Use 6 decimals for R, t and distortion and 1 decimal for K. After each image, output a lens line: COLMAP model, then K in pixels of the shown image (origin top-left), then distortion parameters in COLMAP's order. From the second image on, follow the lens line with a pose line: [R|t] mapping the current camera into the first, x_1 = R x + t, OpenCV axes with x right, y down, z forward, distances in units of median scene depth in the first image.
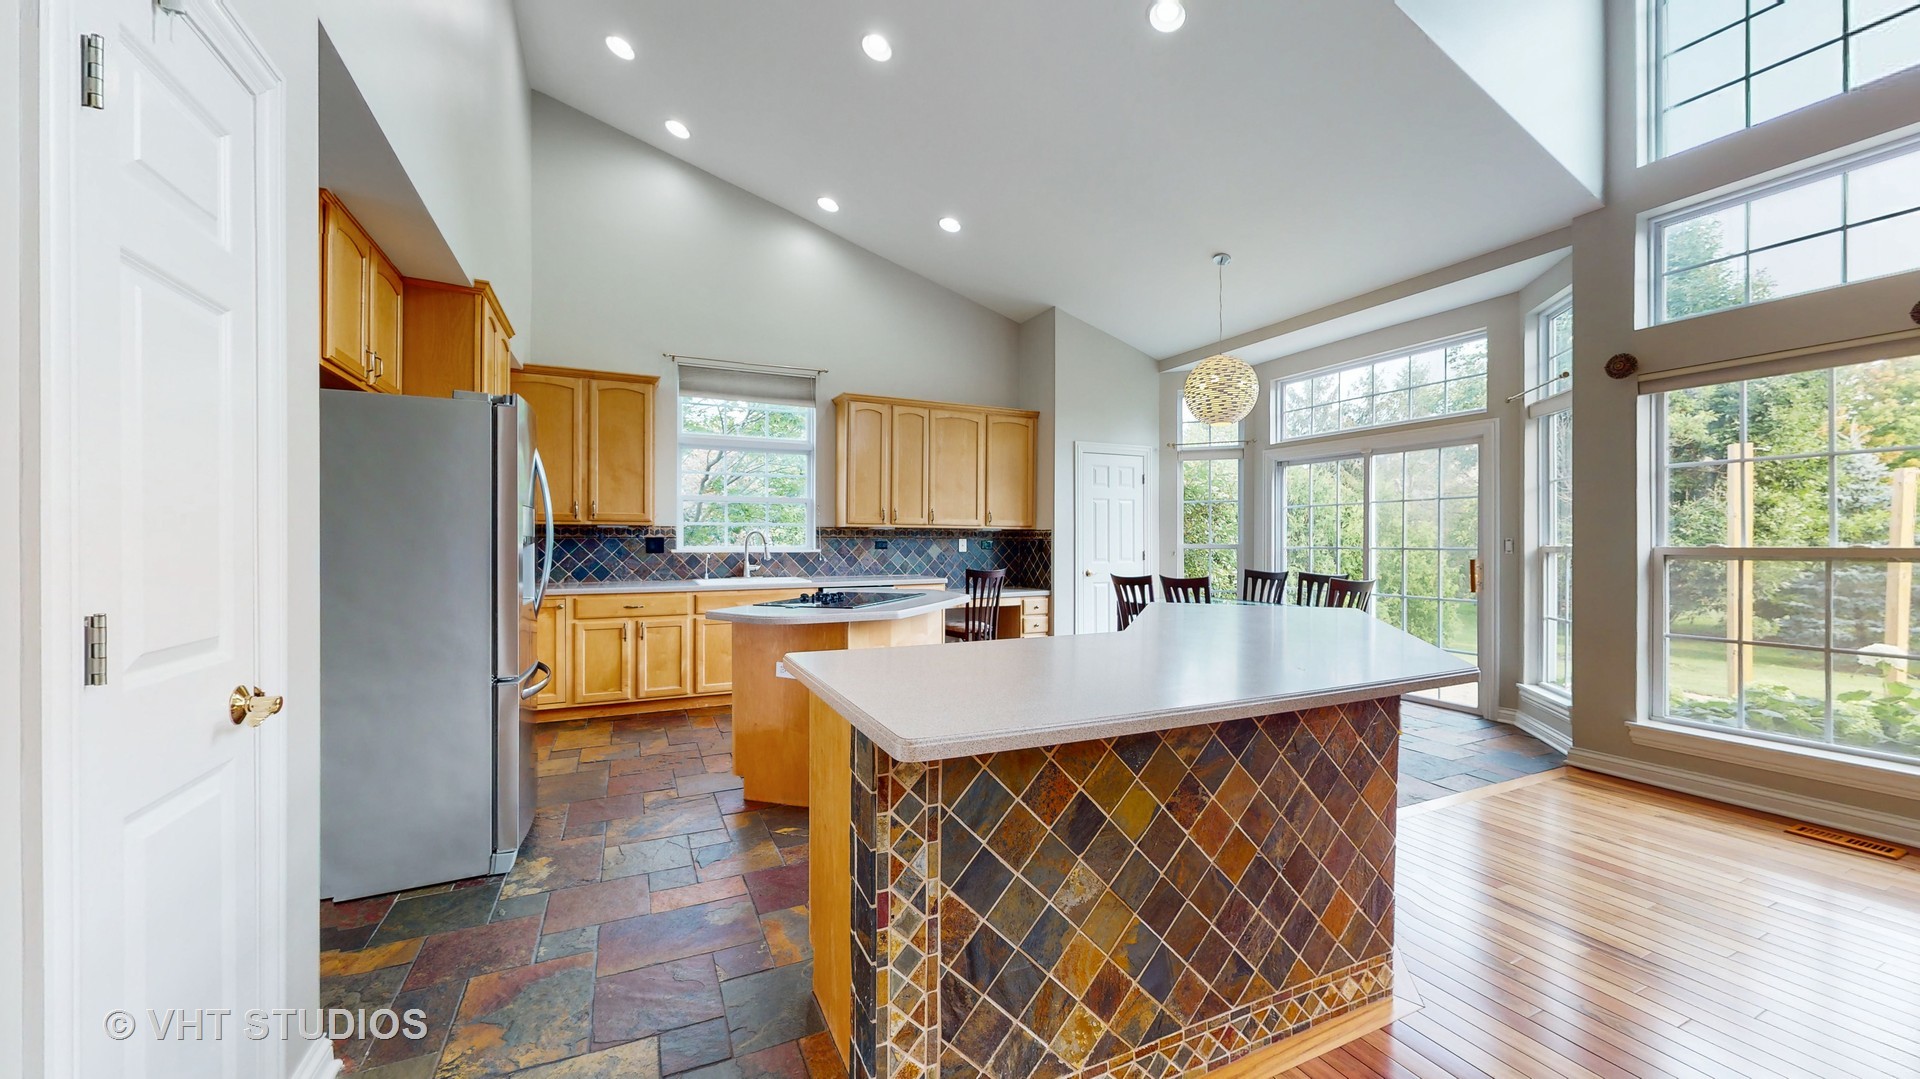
lens RADIAL K [[702.2, 0, 960.1], [0, 702.2, 541.2], [0, 0, 1]] dist [-0.000551, 0.000131]
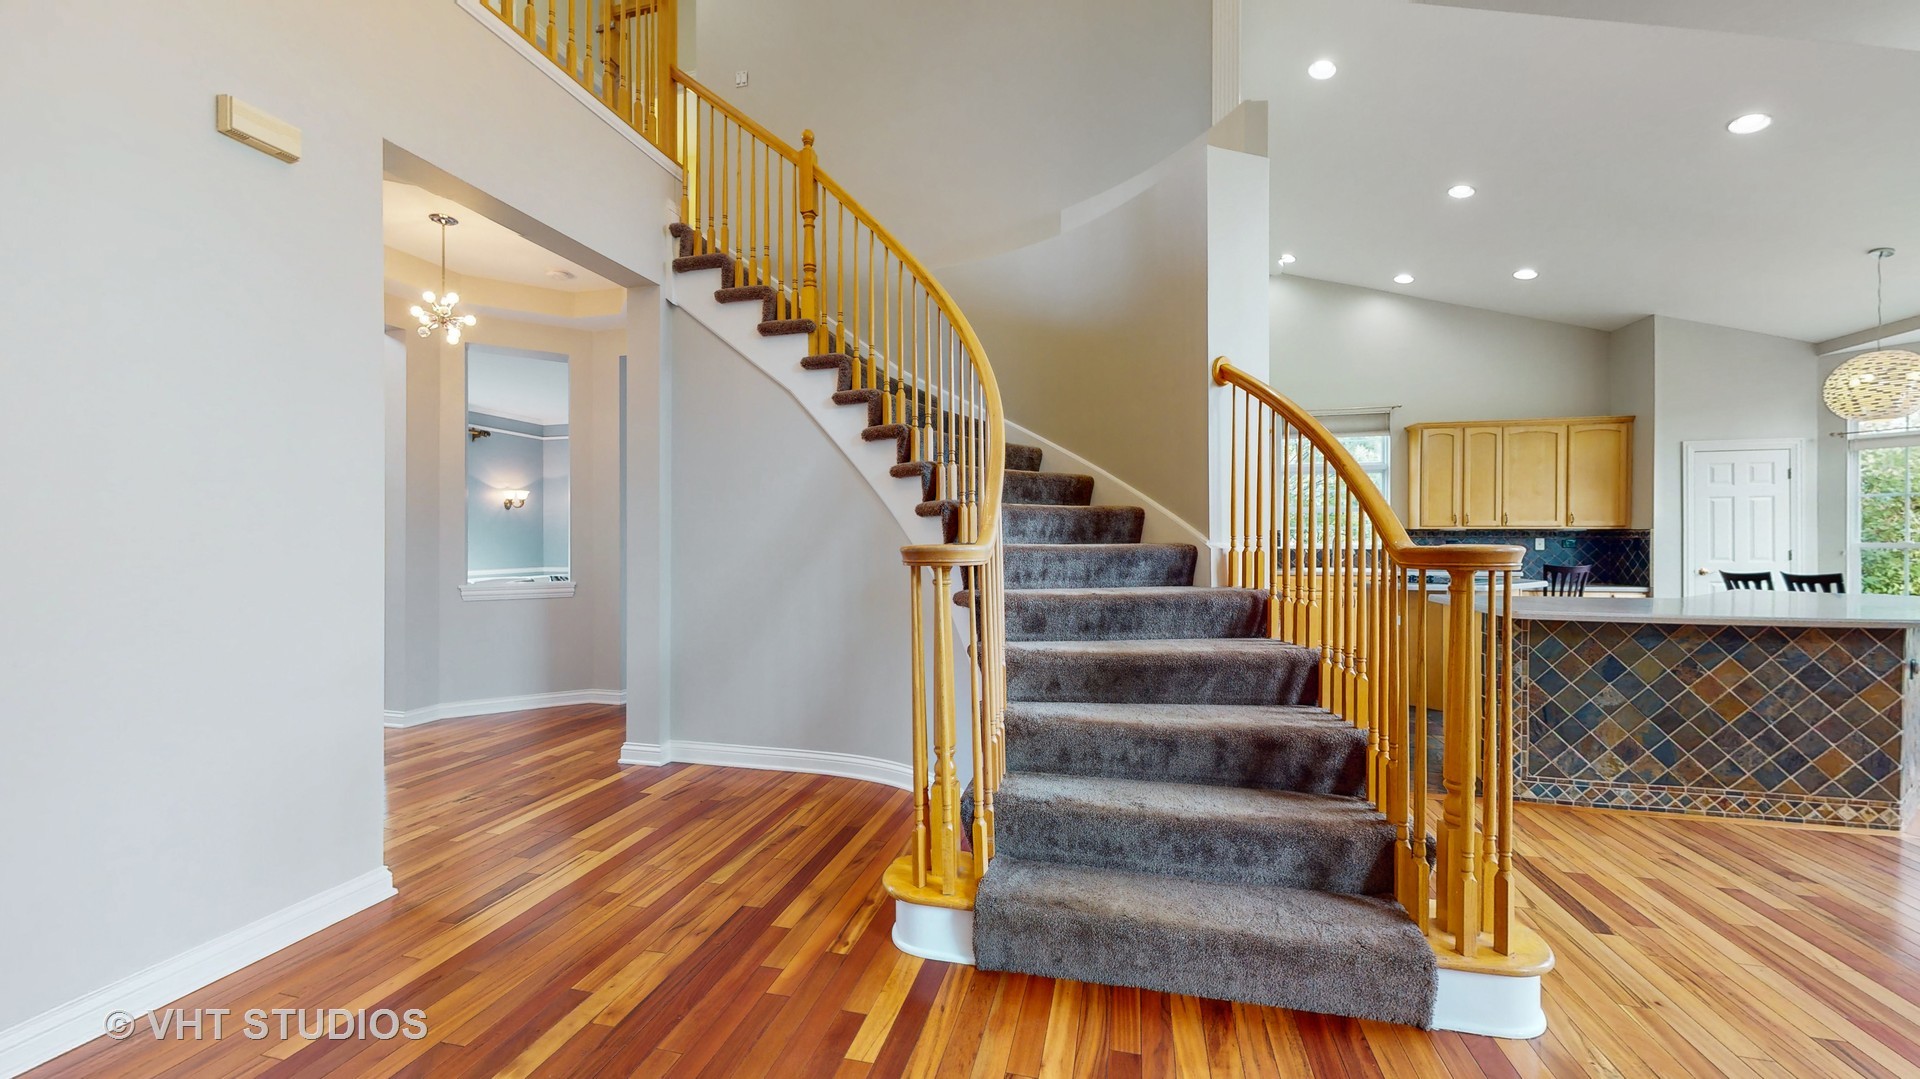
lens RADIAL K [[702.2, 0, 960.1], [0, 702.2, 541.2], [0, 0, 1]] dist [-0.000551, 0.000131]
pose [[0.773574, -0.001654, -0.633704, -0.002269], [0.001514, 0.999999, -0.000762, 0.000850], [0.633704, -0.000370, 0.773575, -0.507327]]
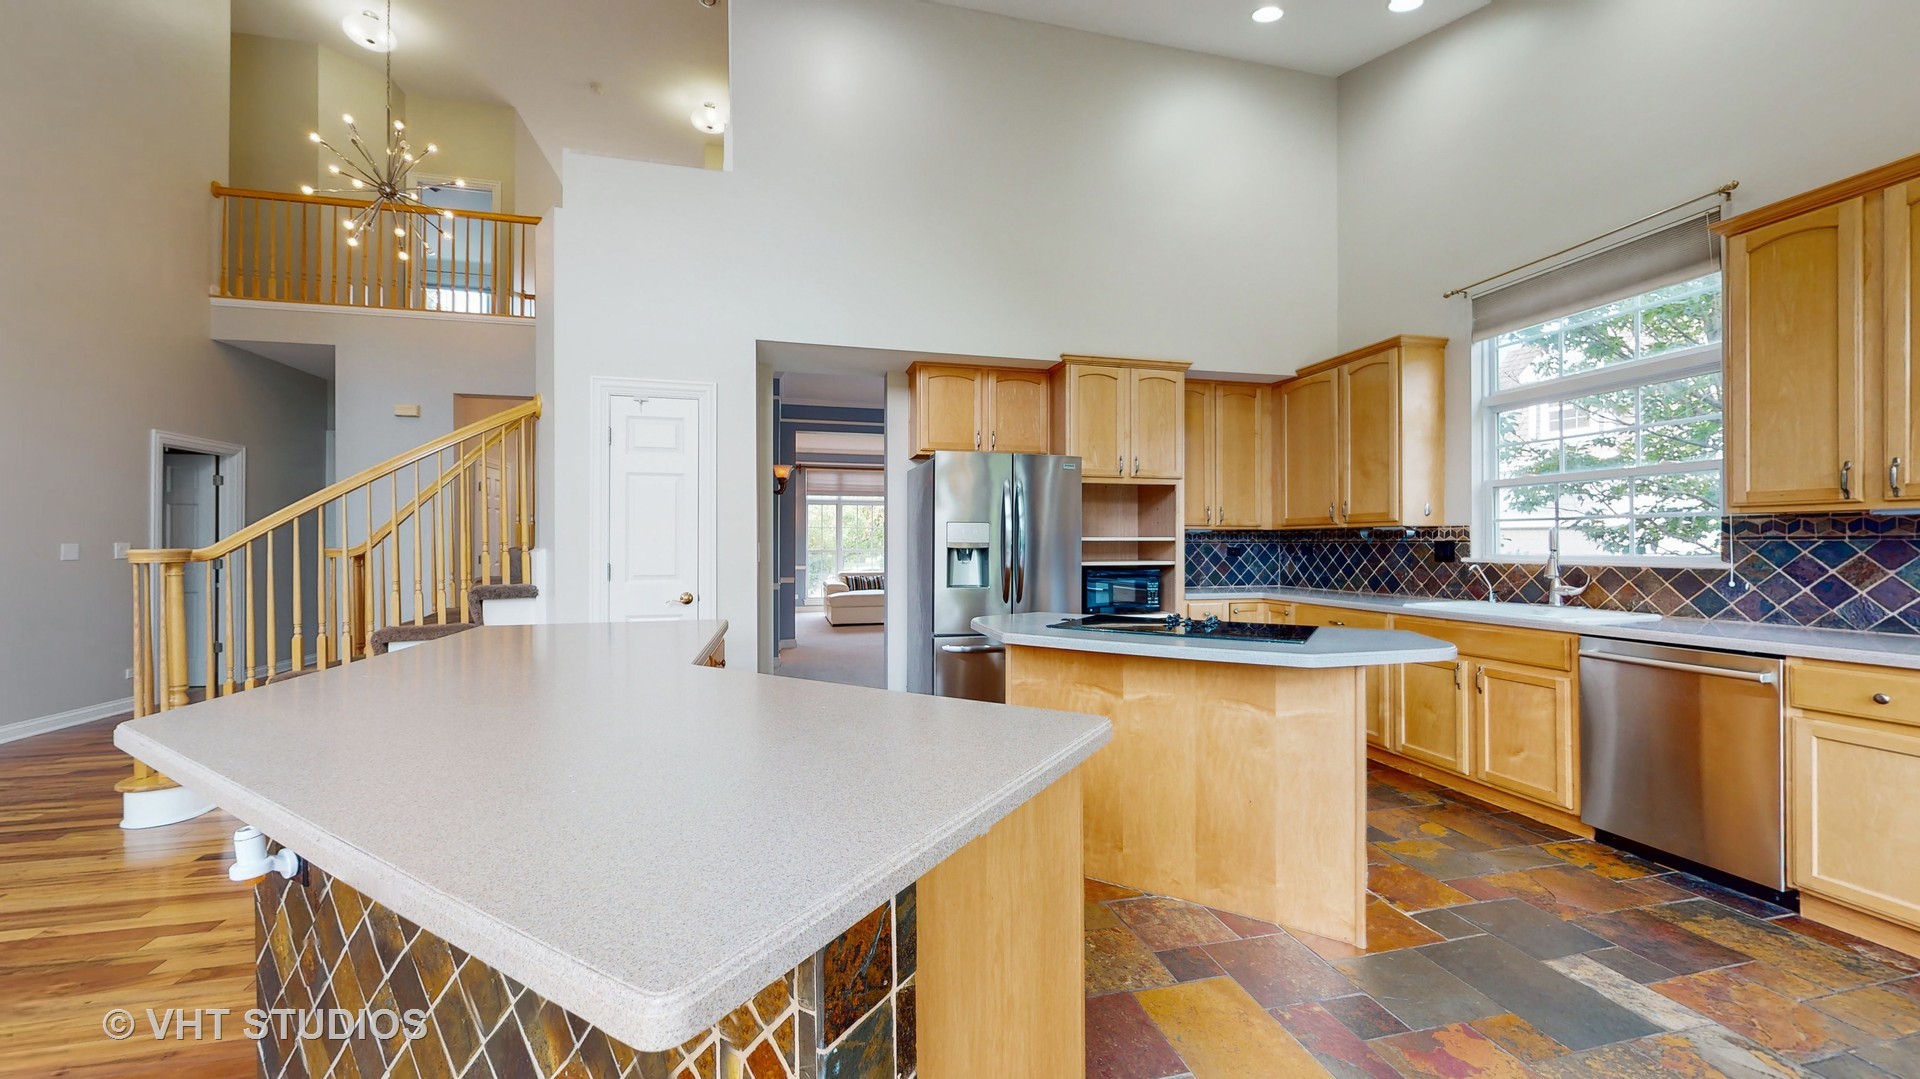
lens RADIAL K [[706.5, 0, 958.9], [0, 706.5, 540.4], [0, 0, 1]] dist [0.000036, 0.000151]
pose [[-0.202301, -0.008684, -0.979285, 0.398814], [0.000714, 0.999959, -0.009015, 0.000295], [0.979323, -0.002523, -0.202286, 0.619263]]
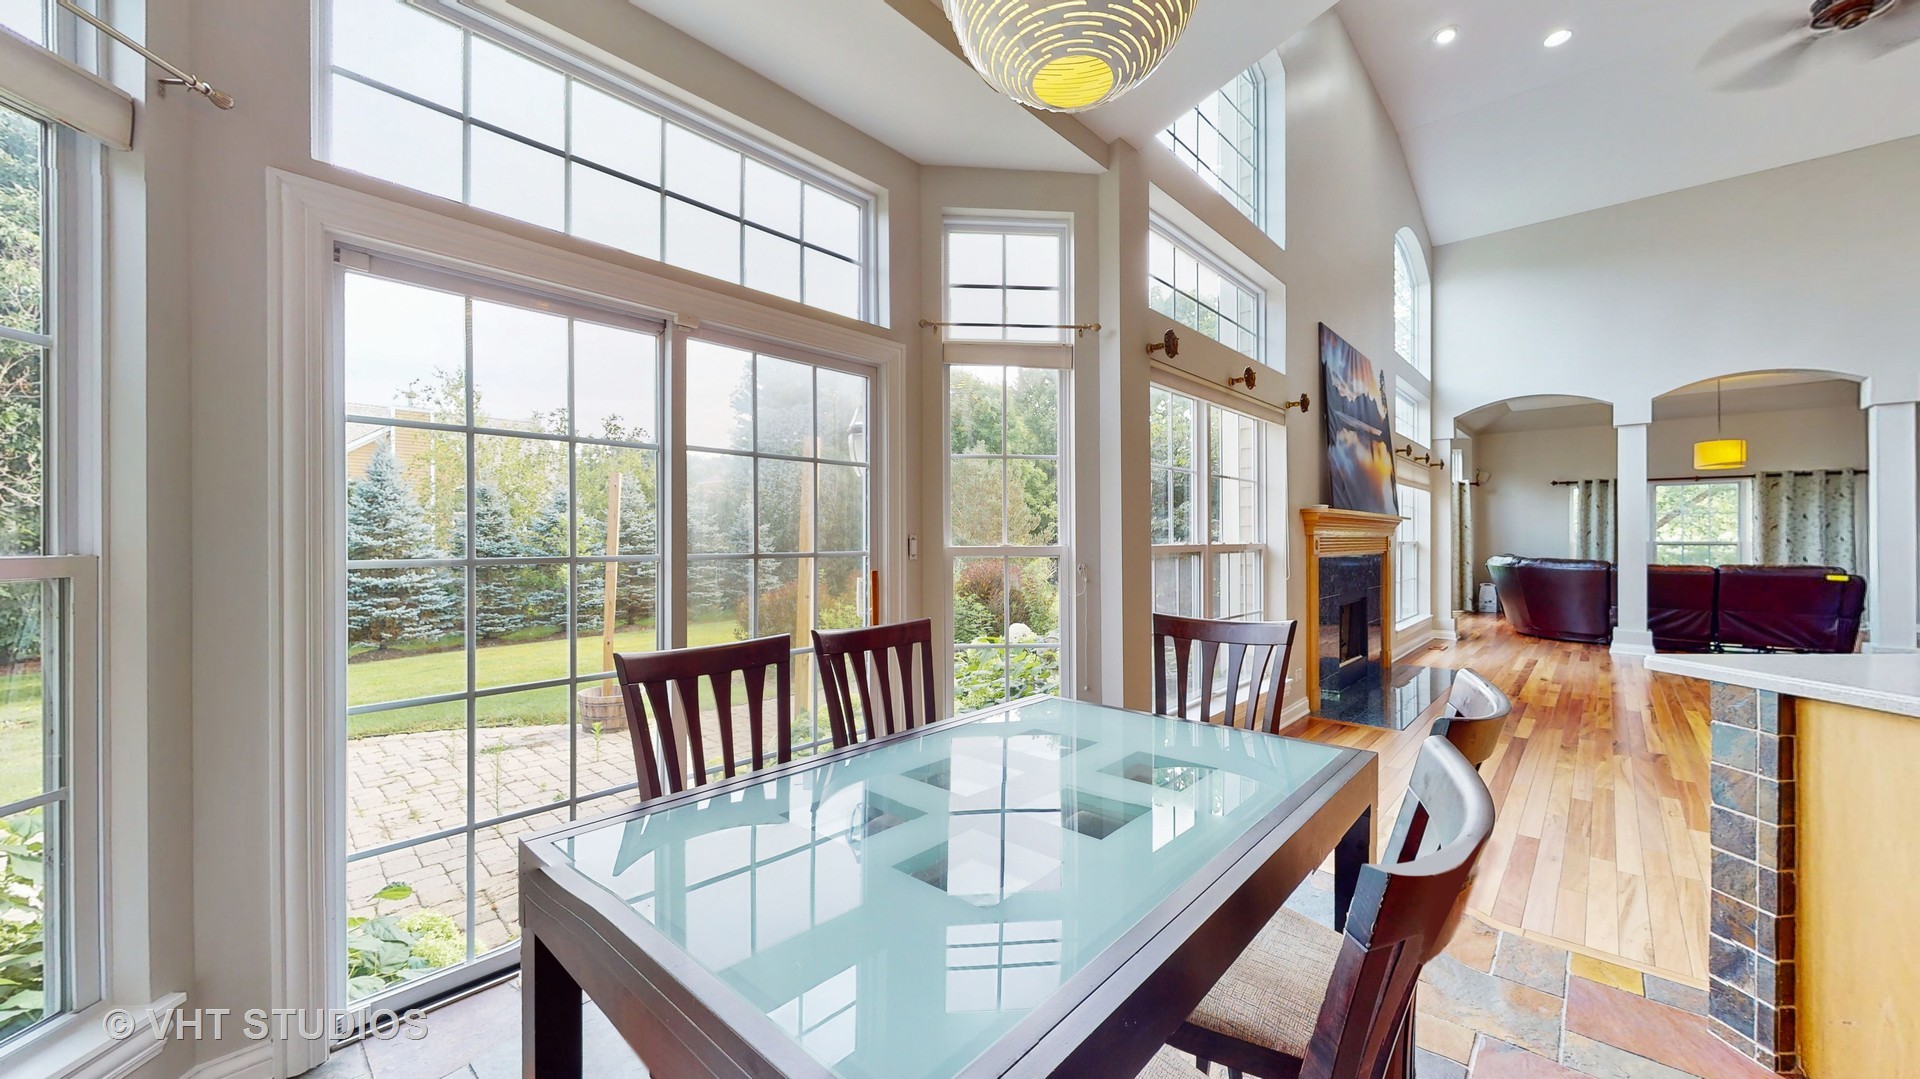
lens RADIAL K [[702.2, 0, 960.1], [0, 702.2, 541.2], [0, 0, 1]] dist [-0.000551, 0.000131]
pose [[-0.374580, -0.001957, 0.927193, 0.135449], [0.001248, 0.999996, 0.002614, 0.000702], [-0.927194, 0.002136, -0.374576, 0.993770]]
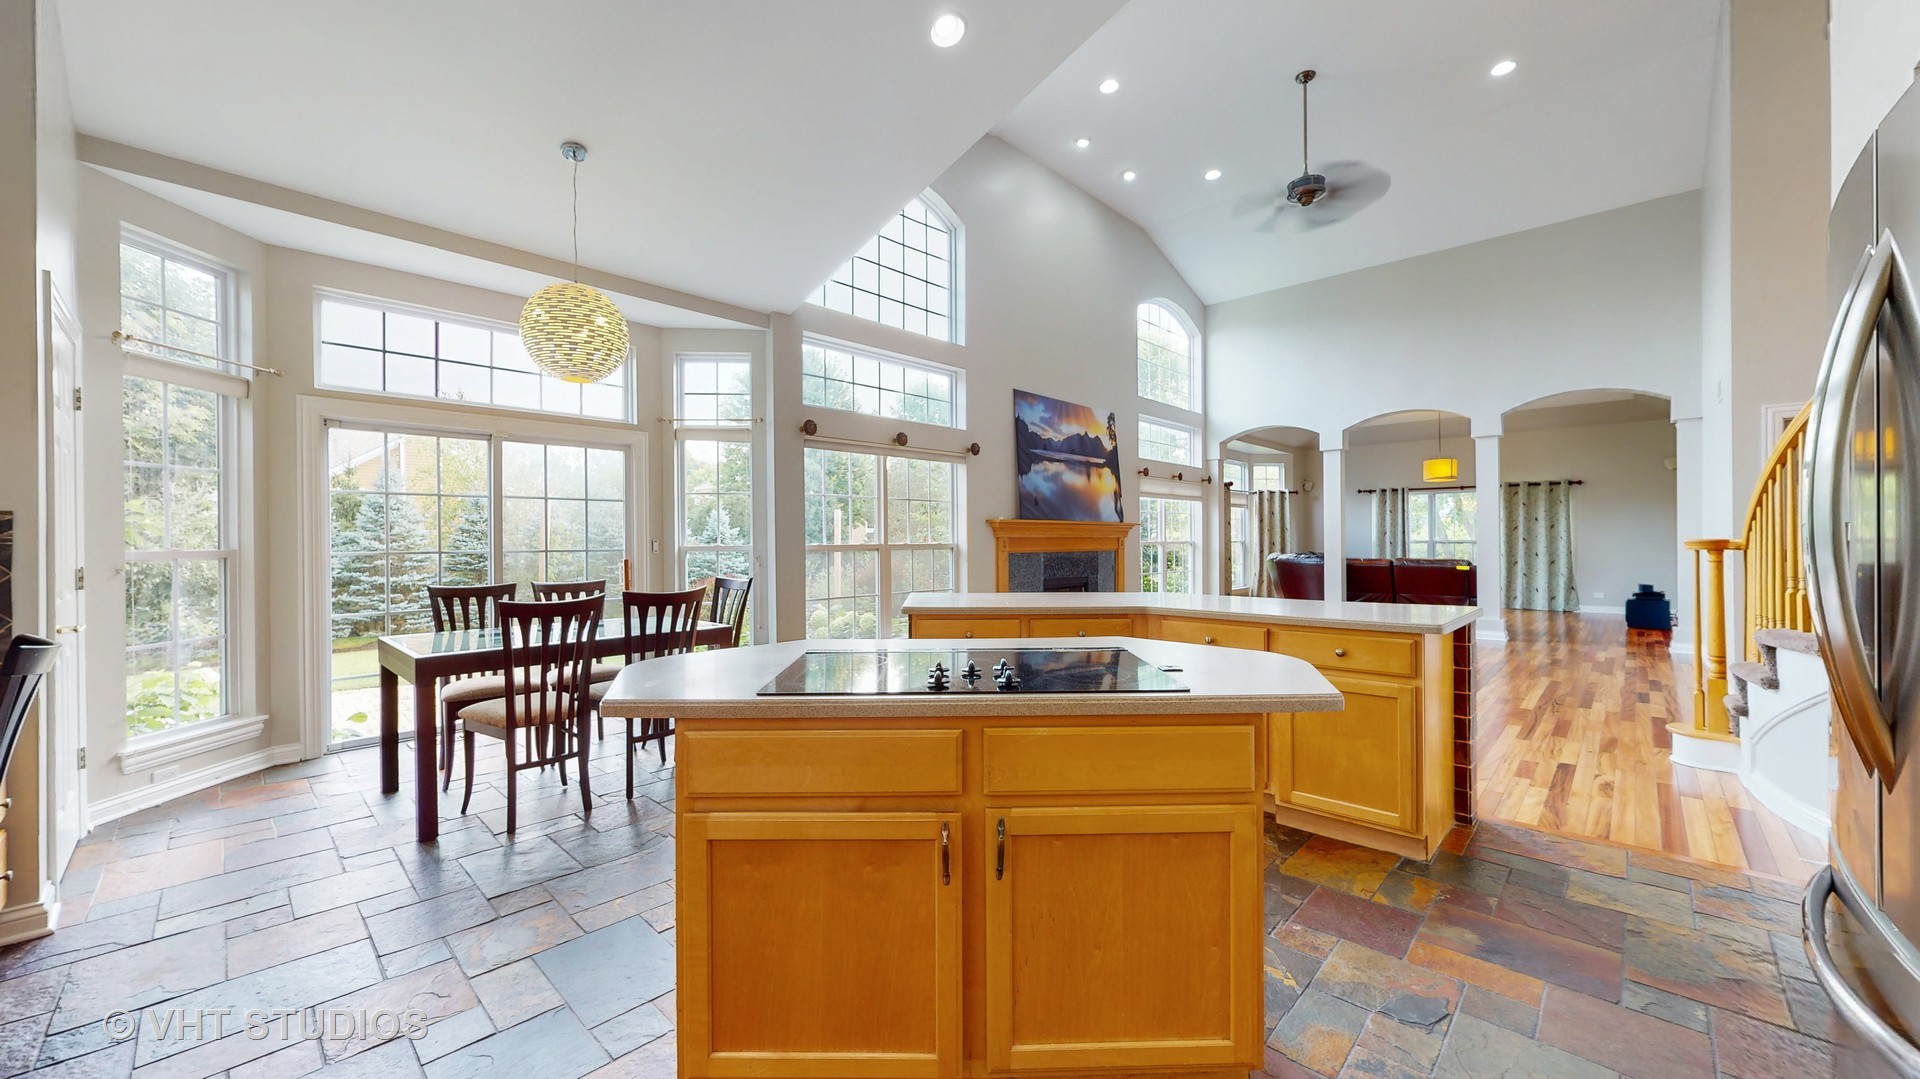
lens RADIAL K [[706.5, 0, 958.9], [0, 706.5, 540.4], [0, 0, 1]] dist [0.000036, 0.000151]
pose [[-0.356462, 0.002651, 0.934306, -0.385993], [0.006196, 0.999981, -0.000474, 0.000433], [-0.934289, 0.005620, -0.356471, 0.783466]]
